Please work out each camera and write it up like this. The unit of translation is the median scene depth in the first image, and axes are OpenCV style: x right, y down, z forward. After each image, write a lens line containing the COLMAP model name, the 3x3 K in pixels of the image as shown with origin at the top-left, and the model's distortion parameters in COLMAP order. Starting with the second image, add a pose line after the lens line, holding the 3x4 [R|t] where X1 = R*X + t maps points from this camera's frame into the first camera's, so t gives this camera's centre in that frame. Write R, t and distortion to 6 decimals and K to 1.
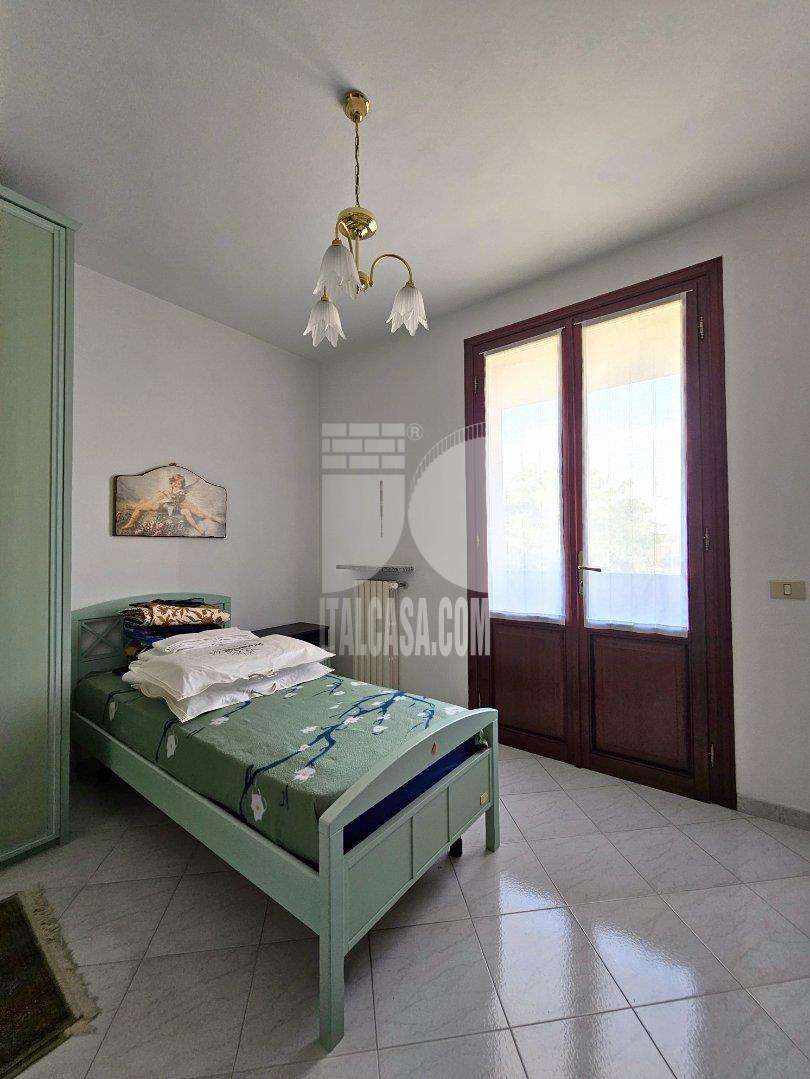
lens RADIAL K [[443.3, 0, 402.6], [0, 443.3, 531.5], [0, 0, 1]] dist [-0.000451, 0.000088]
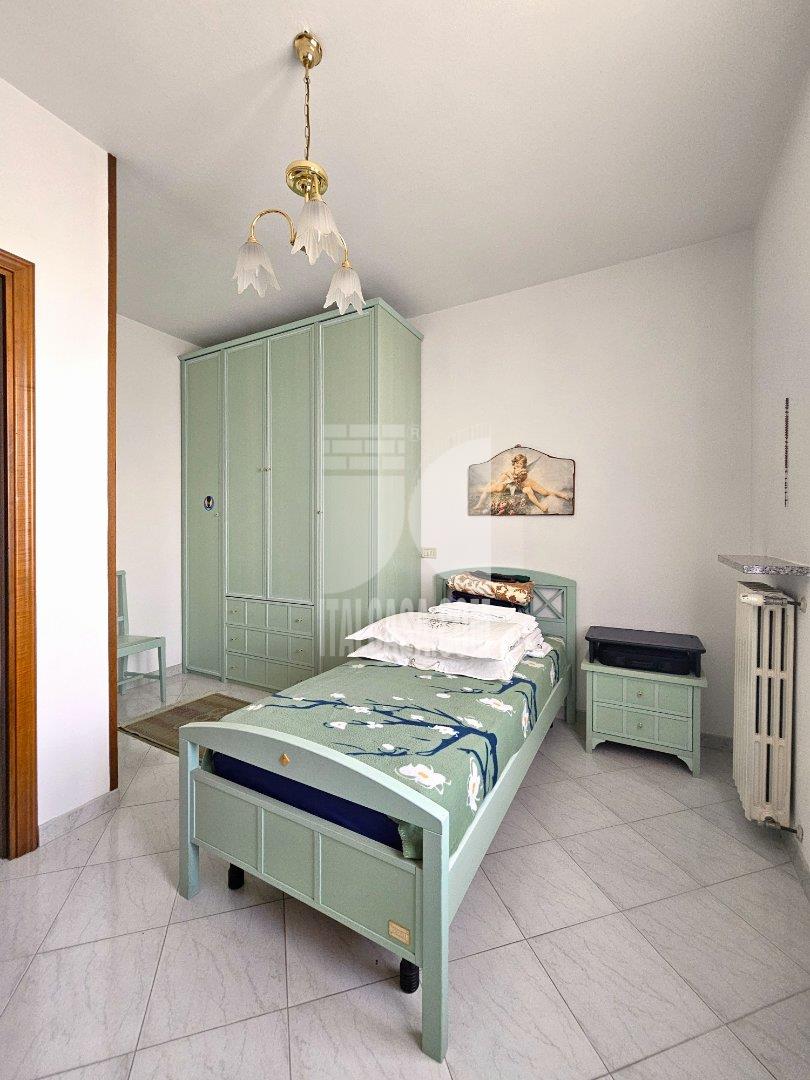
lens RADIAL K [[443.7, 0, 402.6], [0, 443.7, 532.0], [0, 0, 1]] dist [-0.000451, 0.000088]
pose [[0.152308, 0.015712, -0.988208, 0.568239], [0.022838, 0.999551, 0.019413, 0.030163], [0.988069, -0.025526, 0.151881, 0.677873]]
